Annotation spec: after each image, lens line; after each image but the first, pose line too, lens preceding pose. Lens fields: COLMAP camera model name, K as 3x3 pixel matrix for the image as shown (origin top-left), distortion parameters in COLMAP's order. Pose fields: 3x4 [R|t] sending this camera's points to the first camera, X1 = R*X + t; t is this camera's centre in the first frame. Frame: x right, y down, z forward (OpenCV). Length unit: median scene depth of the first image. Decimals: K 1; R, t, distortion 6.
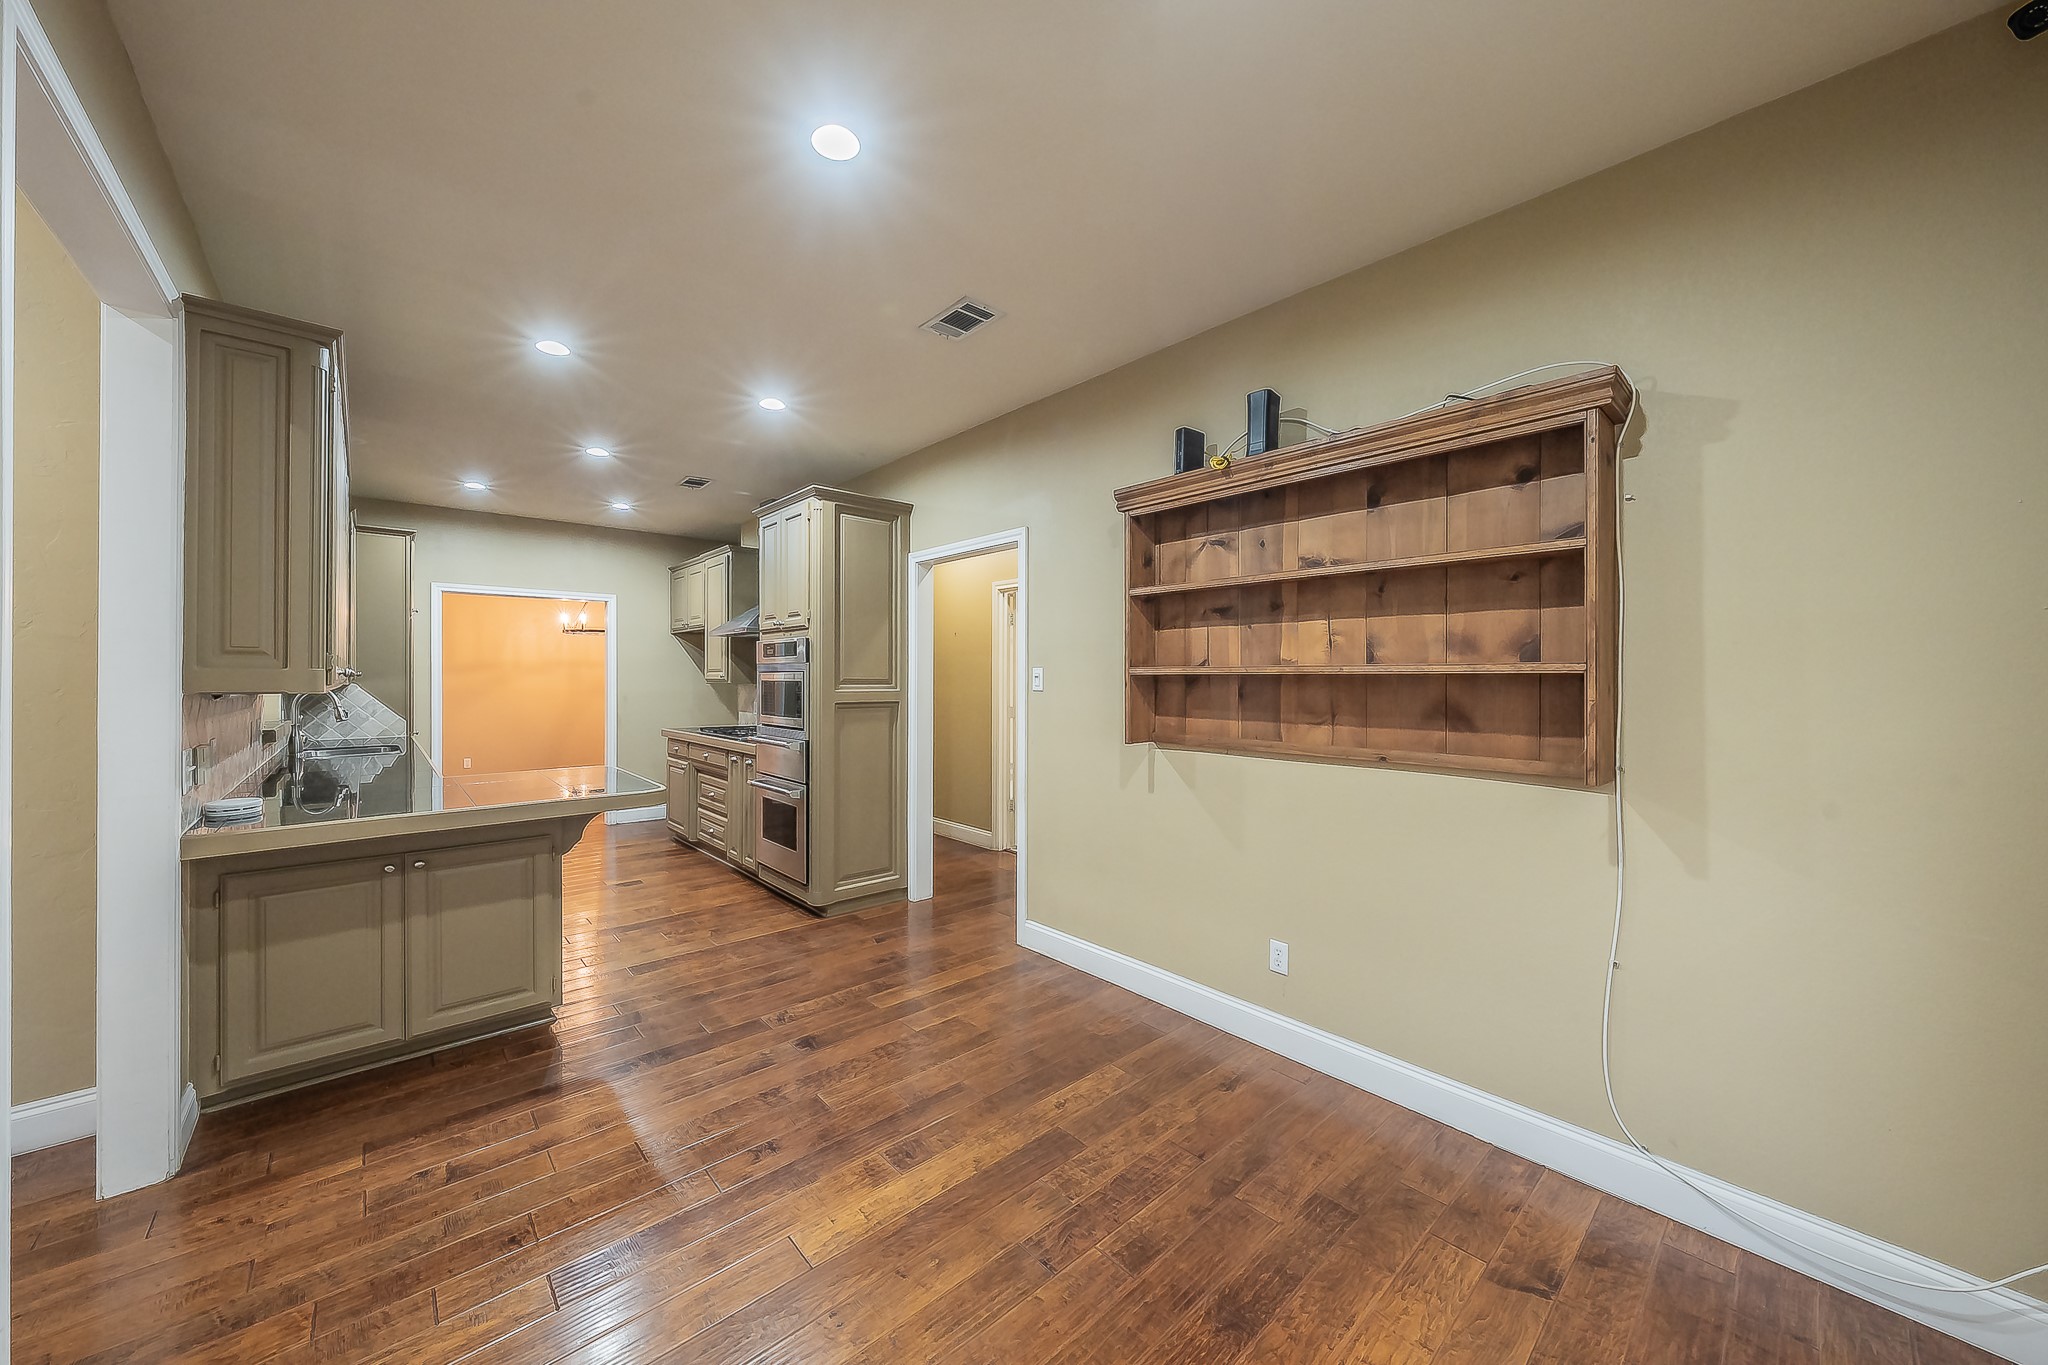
lens RADIAL K [[729.2, 0, 989.1], [0, 729.2, 677.4], [0, 0, 1]] dist [-0.001187, -0.000117]
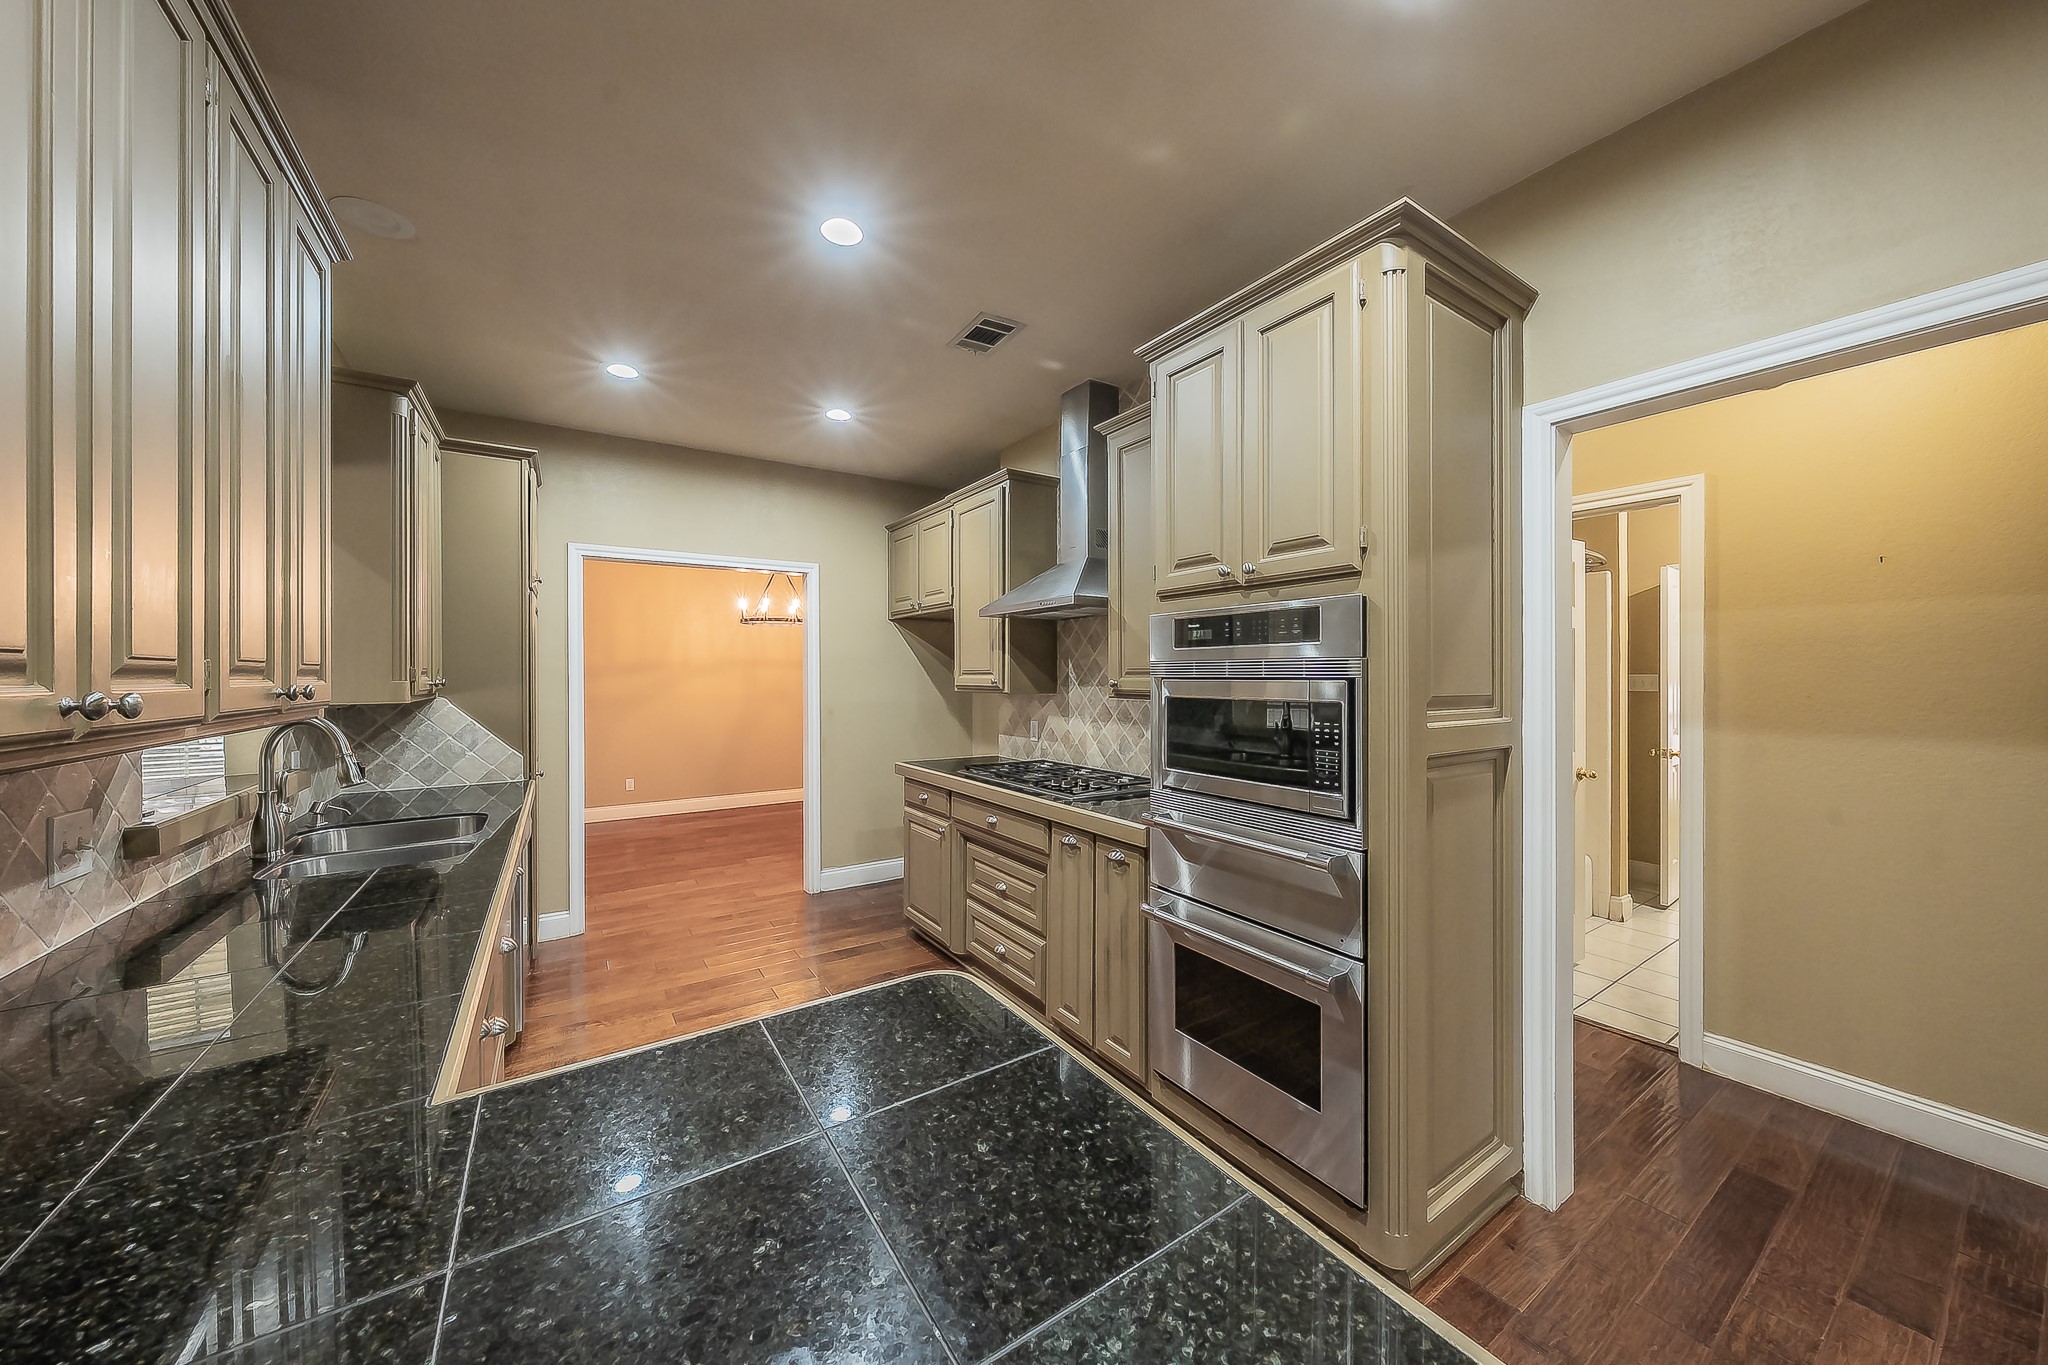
lens RADIAL K [[698.4, 0, 1014.1], [0, 698.4, 676.0], [0, 0, 1]] dist [0.001171, -0.000020]
pose [[0.991044, -0.002578, -0.133514, -0.358533], [0.003050, 0.999990, 0.003331, -0.011331], [0.133504, -0.003709, 0.991041, 0.547160]]
